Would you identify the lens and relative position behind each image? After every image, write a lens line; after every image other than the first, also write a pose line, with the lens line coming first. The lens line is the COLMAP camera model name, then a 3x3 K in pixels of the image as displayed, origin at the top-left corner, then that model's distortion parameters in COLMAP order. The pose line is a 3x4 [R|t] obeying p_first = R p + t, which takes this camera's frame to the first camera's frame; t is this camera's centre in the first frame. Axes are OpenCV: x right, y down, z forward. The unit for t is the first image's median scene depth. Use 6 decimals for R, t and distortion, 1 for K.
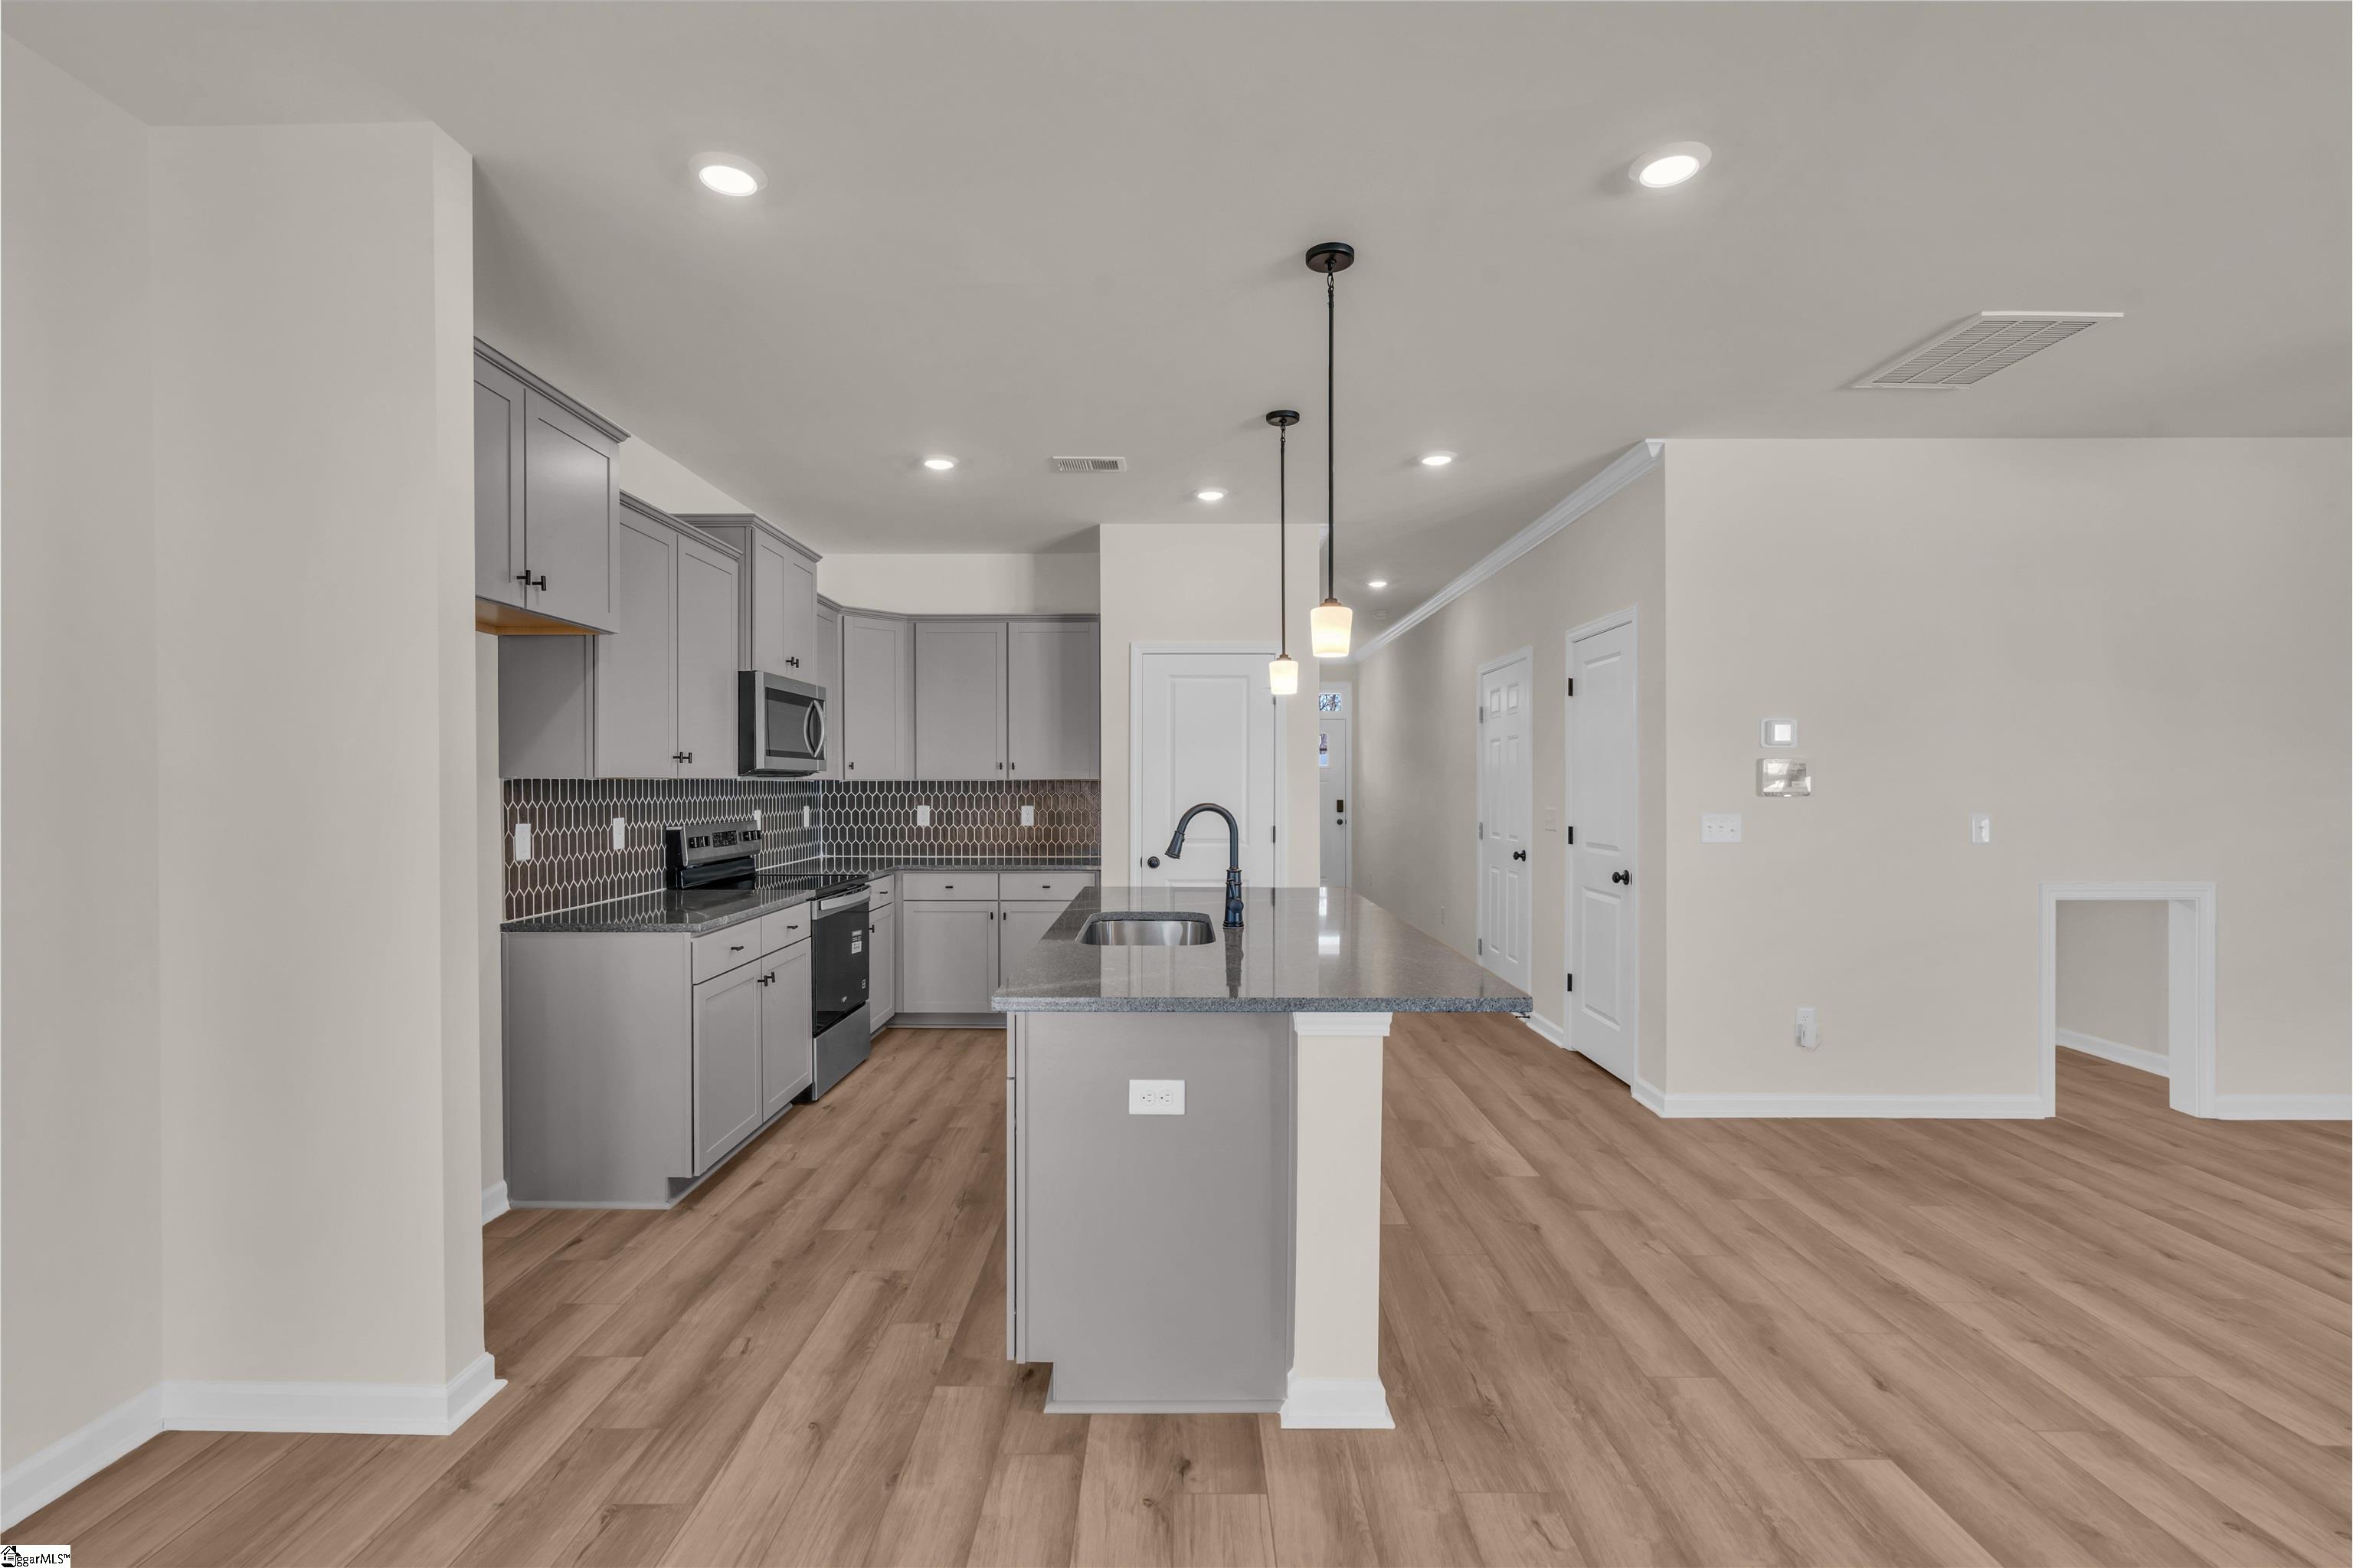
lens RADIAL K [[1059.2, 0, 1169.6], [0, 1059.2, 793.3], [0, 0, 1]] dist [-0.004736, 0.002712]
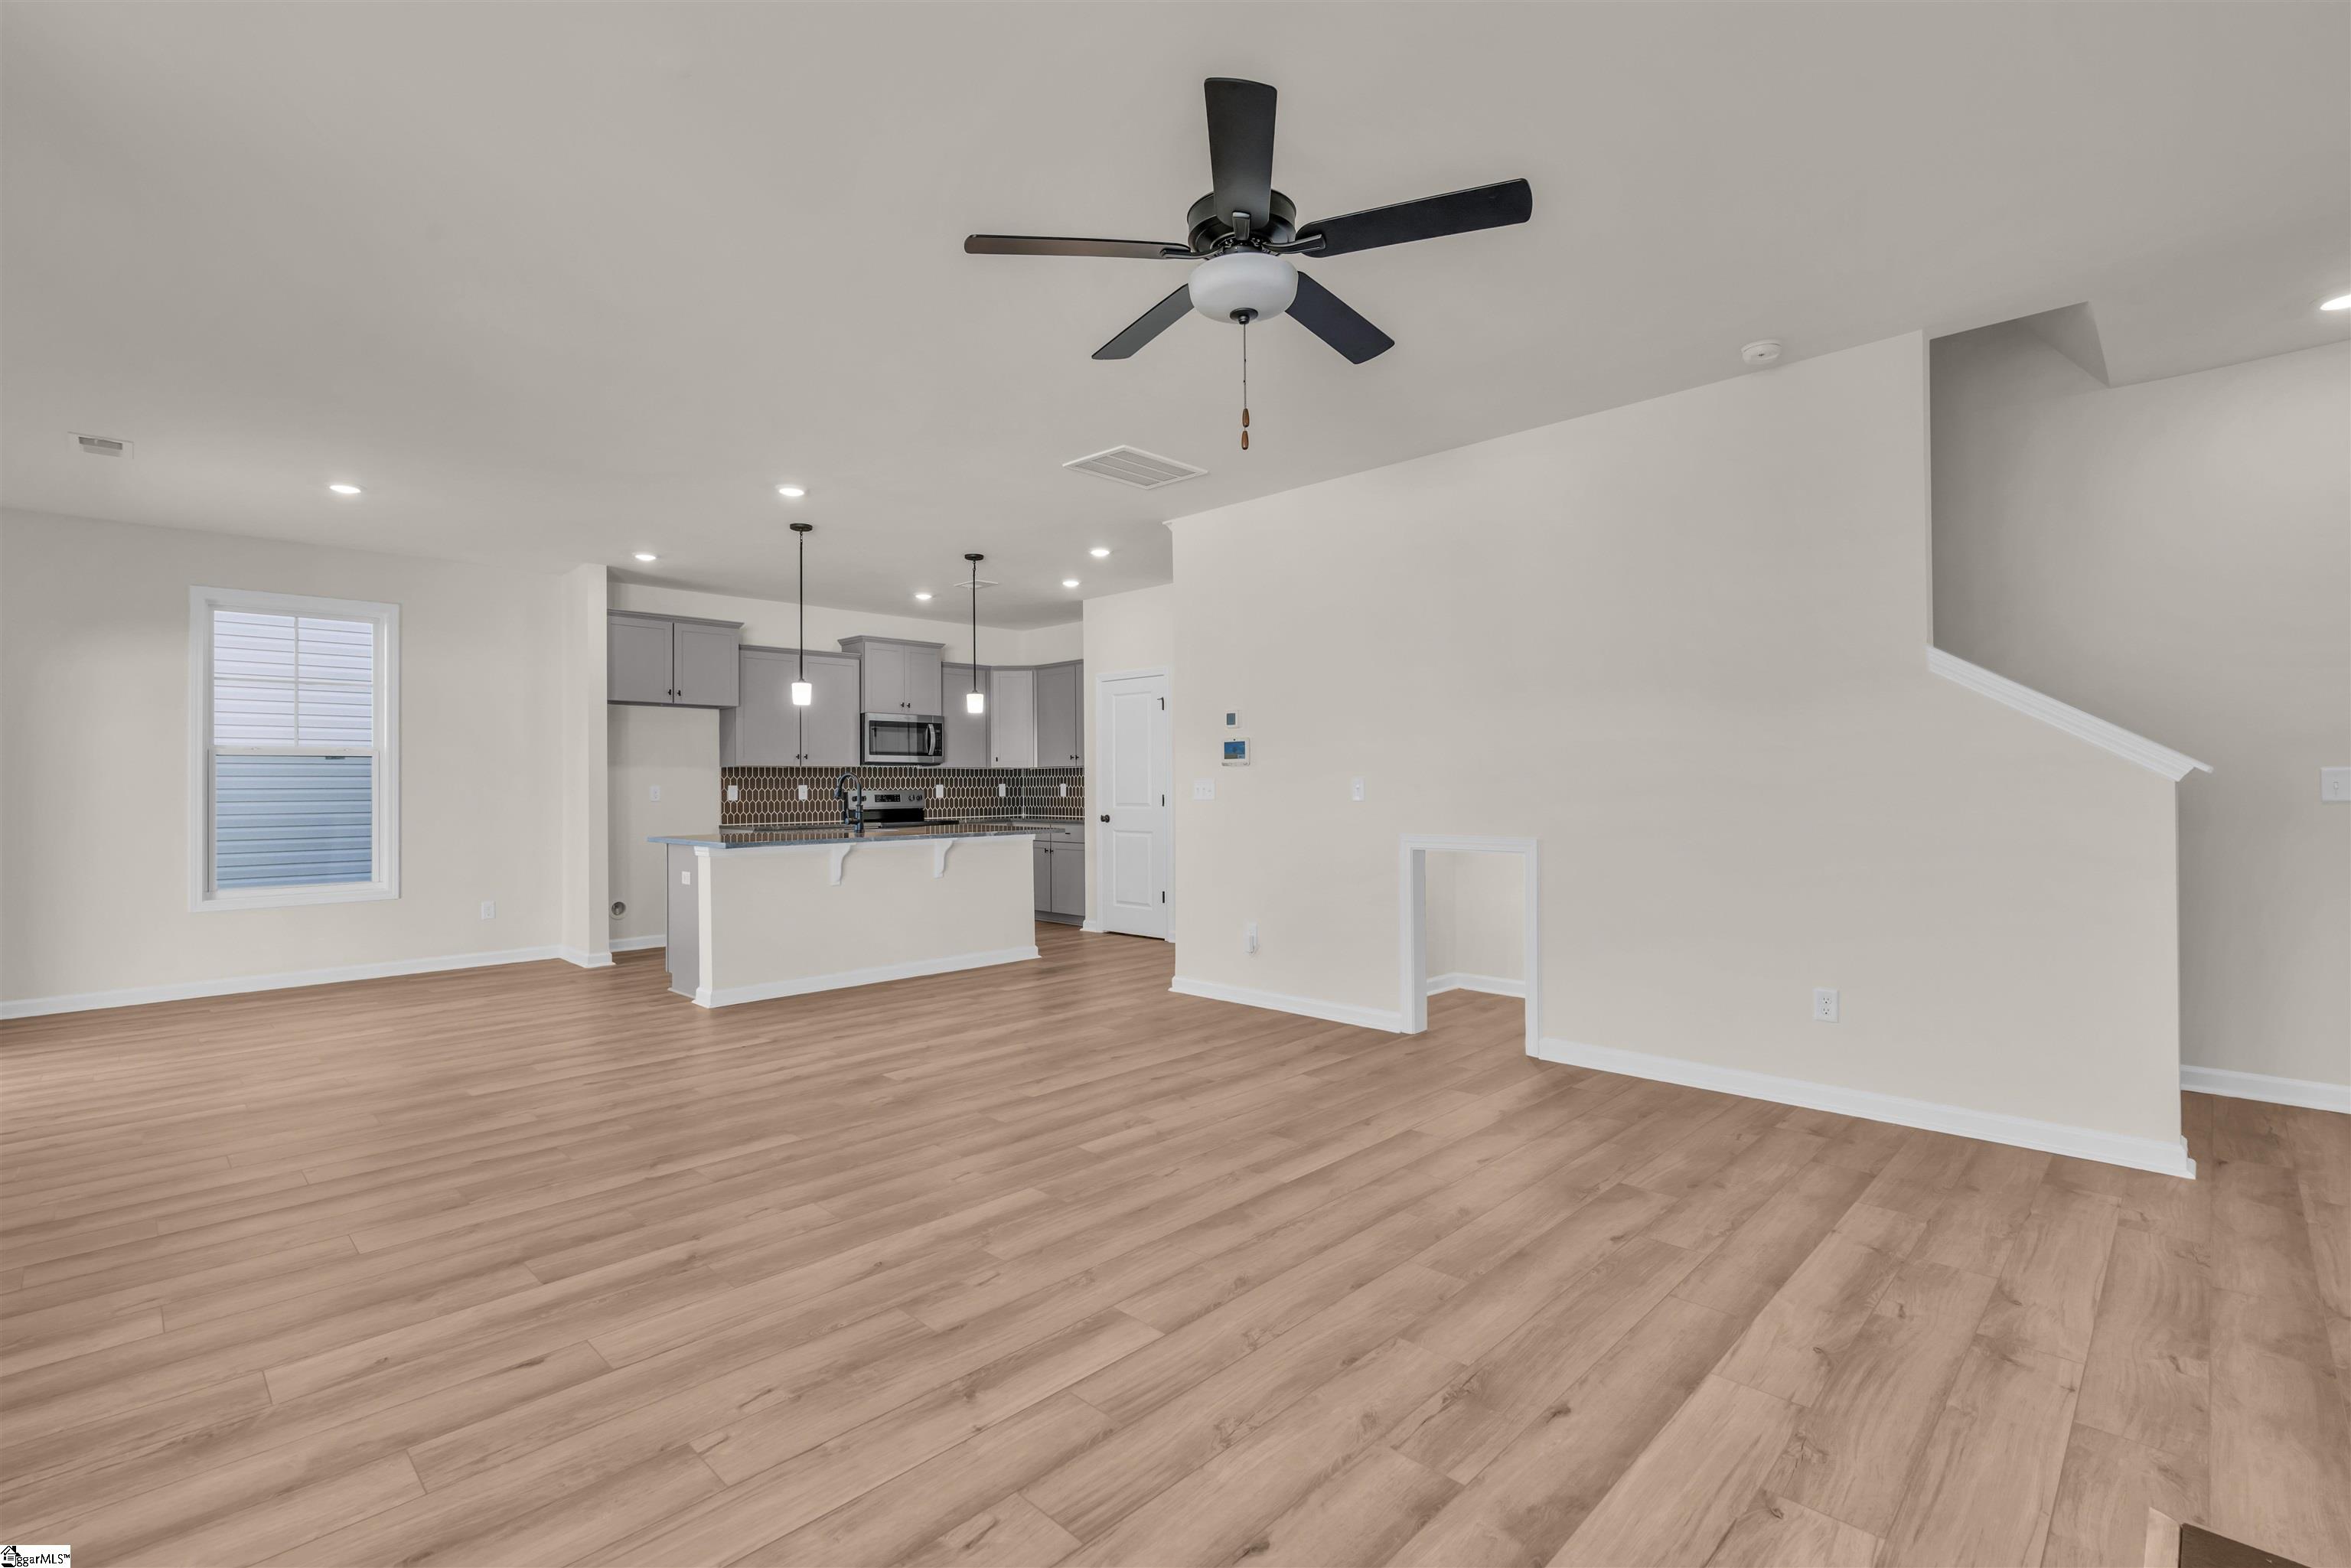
lens RADIAL K [[1058.3, 0, 1160.8], [0, 1058.3, 778.6], [0, 0, 1]] dist [-0.004736, 0.002712]
pose [[0.712807, -0.010670, -0.701279, 1.797334], [0.001467, 0.999905, -0.013723, 0.045686], [0.701359, 0.008753, 0.712755, -0.049937]]
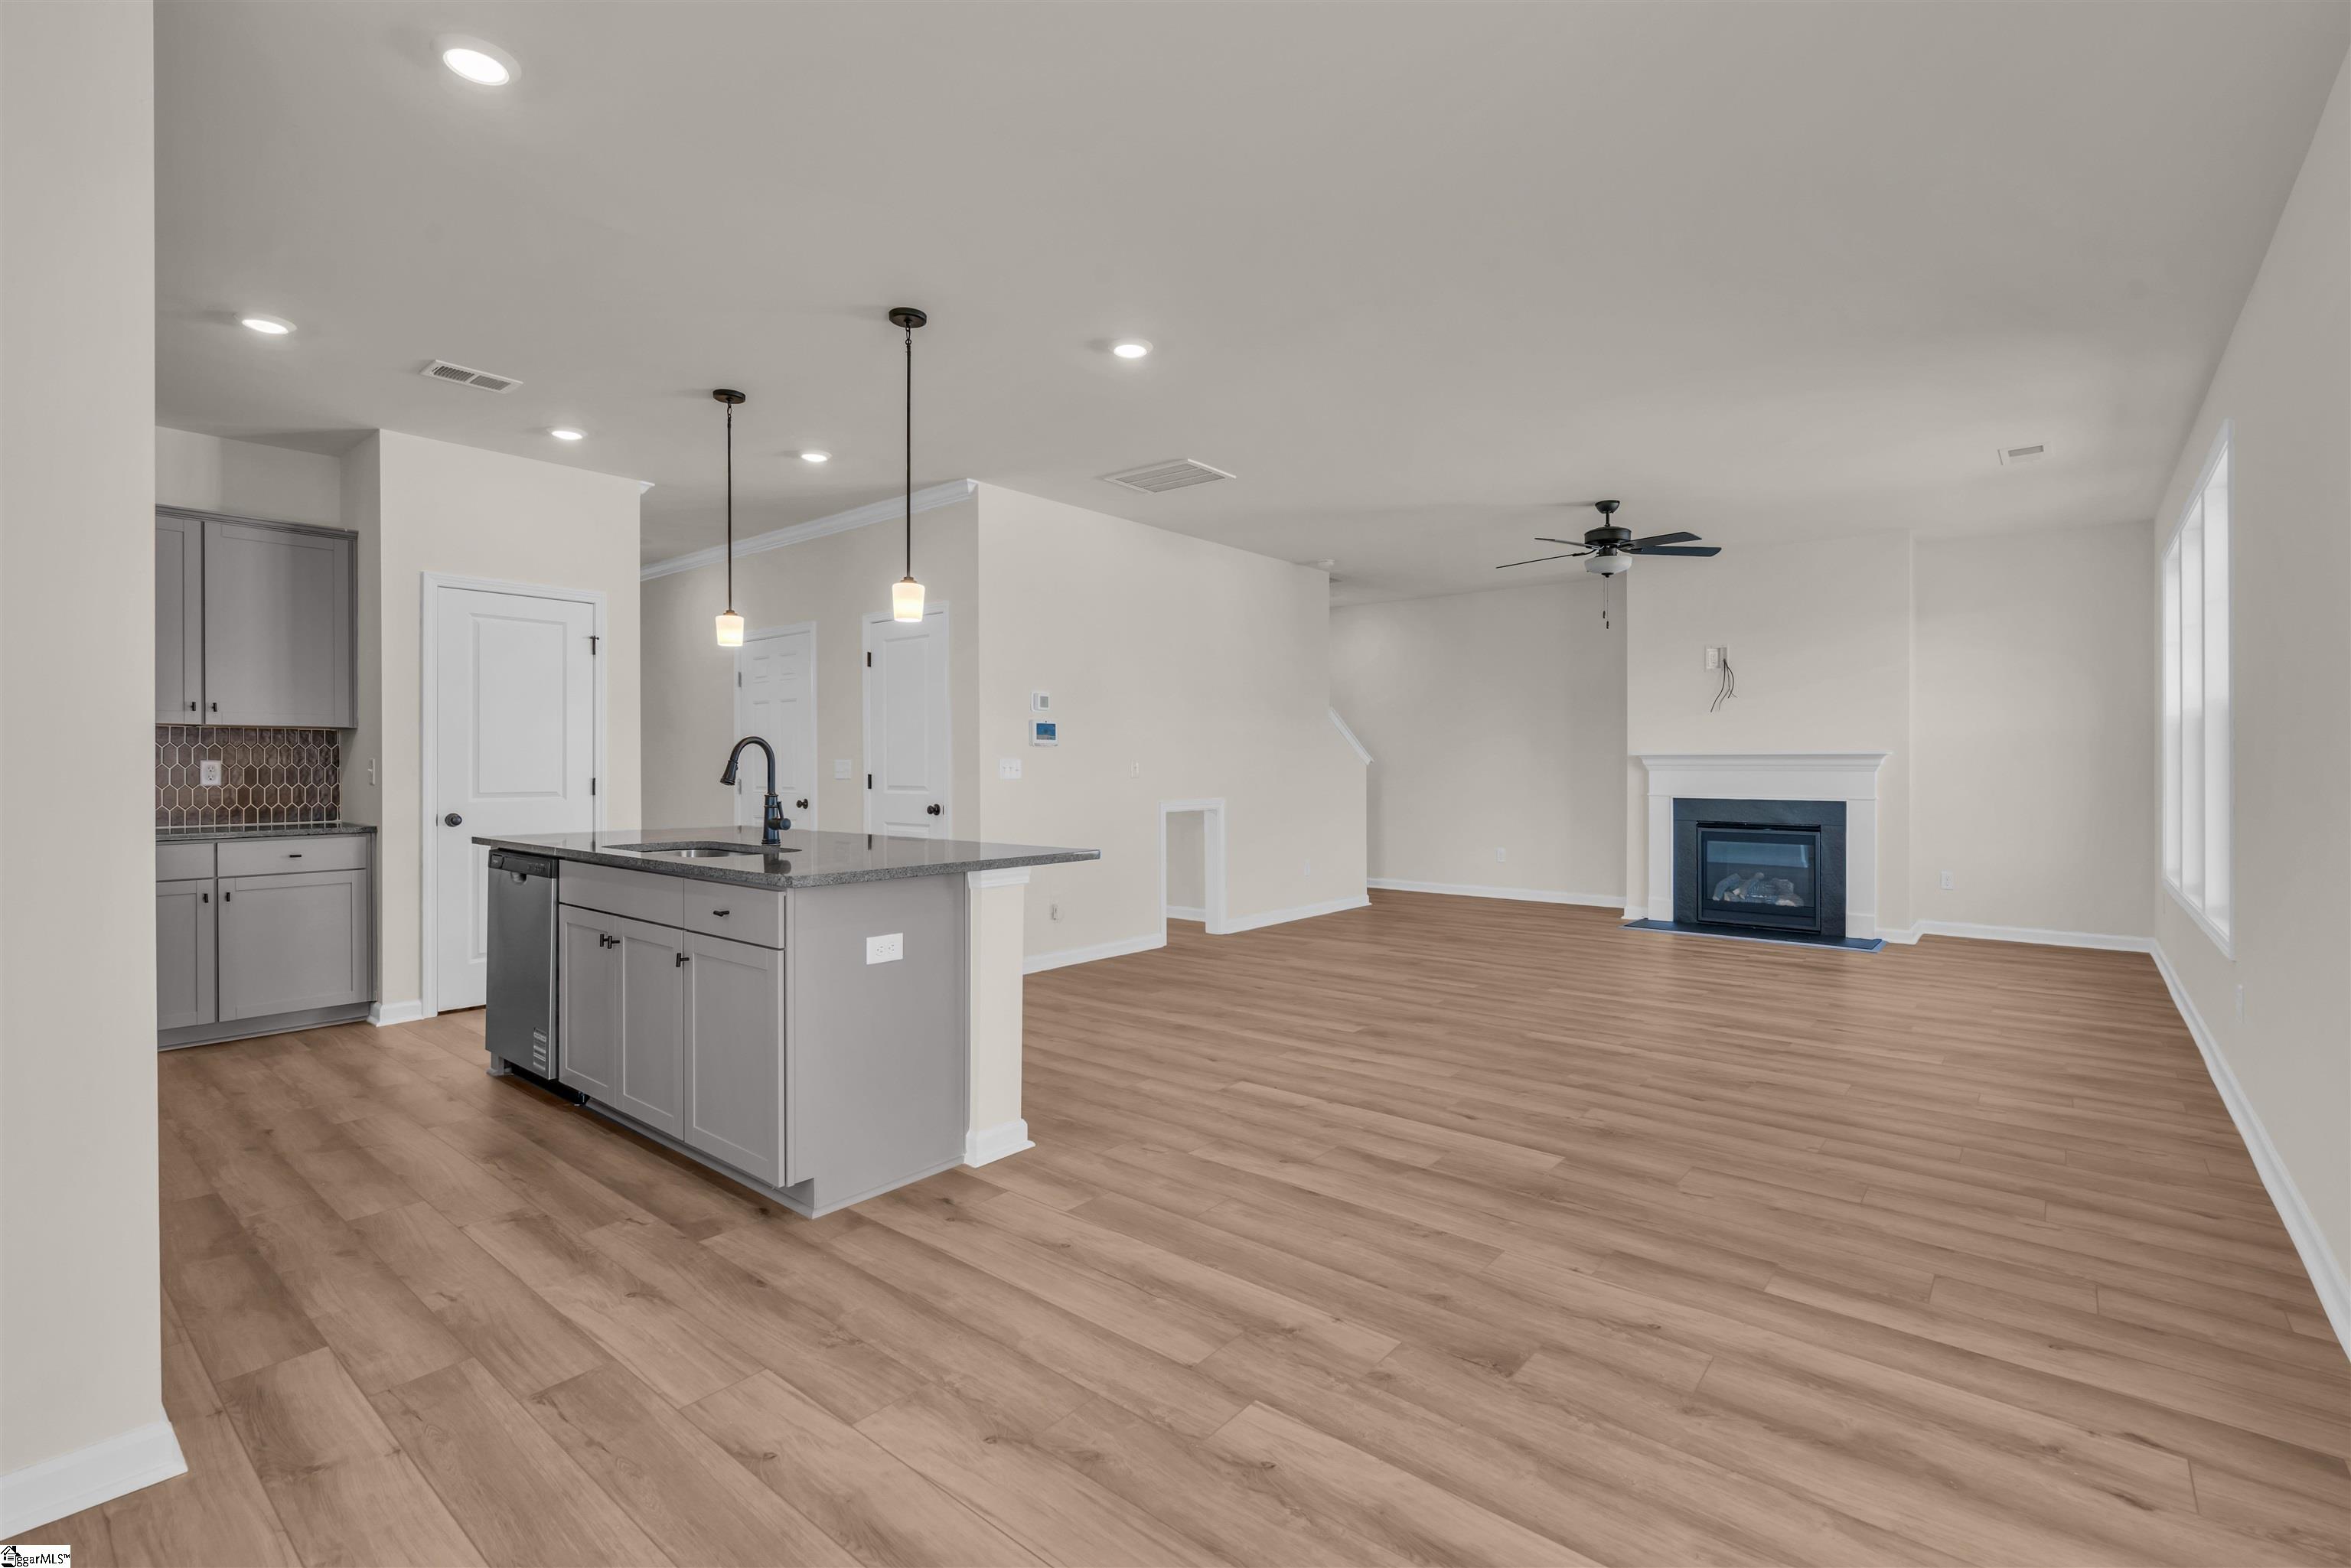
lens RADIAL K [[1058.3, 0, 1173.6], [0, 1058.3, 769.3], [0, 0, 1]] dist [-0.004736, 0.002712]
pose [[0.636553, -0.003434, 0.771225, -0.516005], [0.007750, 0.999968, -0.001945, 0.046573], [-0.771194, 0.007215, 0.636560, -0.067167]]
